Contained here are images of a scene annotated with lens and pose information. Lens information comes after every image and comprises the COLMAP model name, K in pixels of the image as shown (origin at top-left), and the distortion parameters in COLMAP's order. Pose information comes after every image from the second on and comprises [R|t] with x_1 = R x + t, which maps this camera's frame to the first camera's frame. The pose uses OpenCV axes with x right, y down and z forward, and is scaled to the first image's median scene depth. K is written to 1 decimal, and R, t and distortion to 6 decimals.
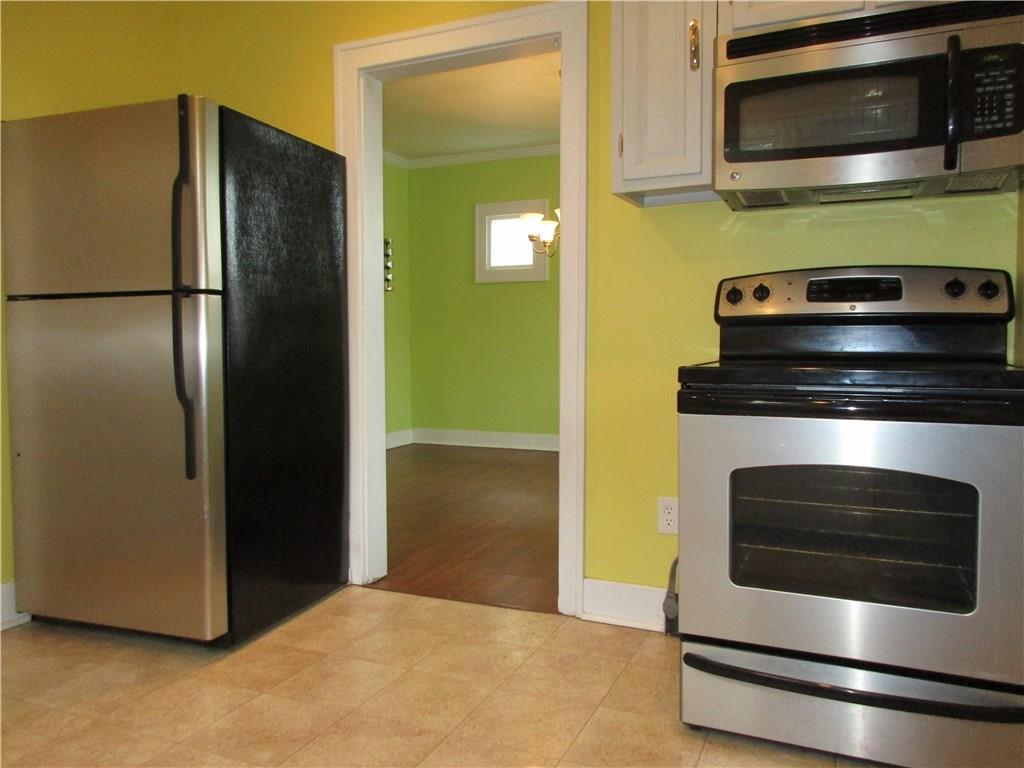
lens RADIAL K [[764.8, 0, 512.0], [0, 764.8, 384.0], [0, 0, 1]] dist [0.005811, -0.000486]
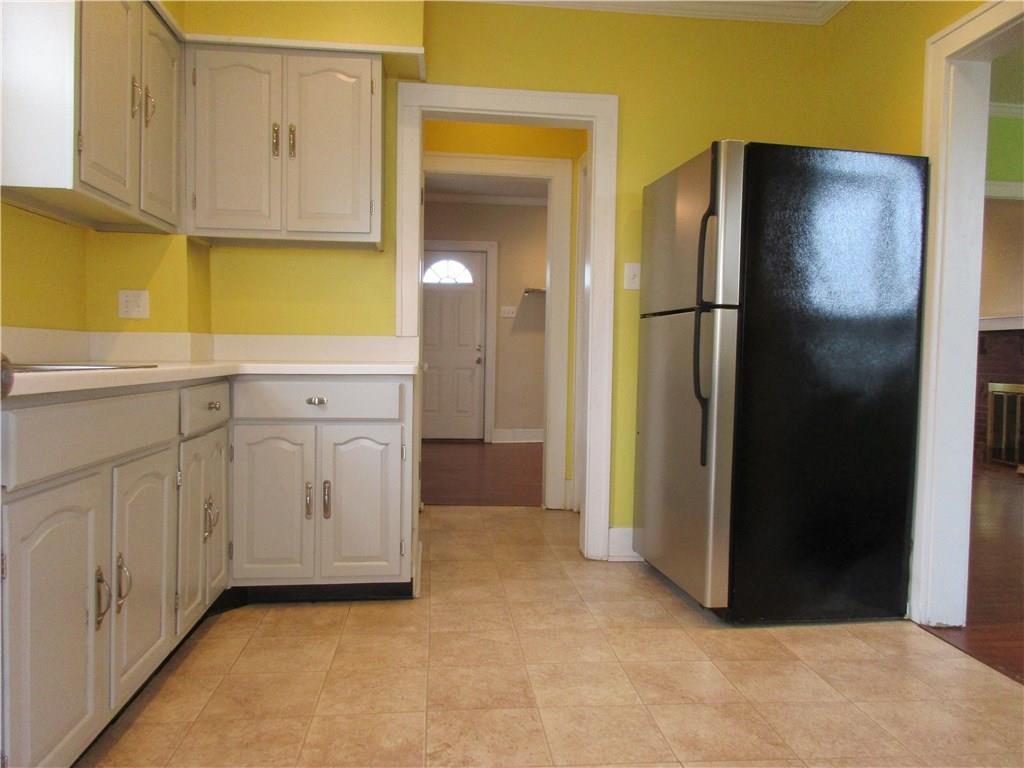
lens RADIAL K [[771.6, 0, 513.7], [0, 771.6, 377.7], [0, 0, 1]] dist [0.011288, 0.002559]
pose [[0.494725, 0.045872, -0.867838, 0.457818], [-0.076506, 0.997028, 0.009088, 0.000630], [0.865675, 0.061899, 0.496764, 0.145997]]
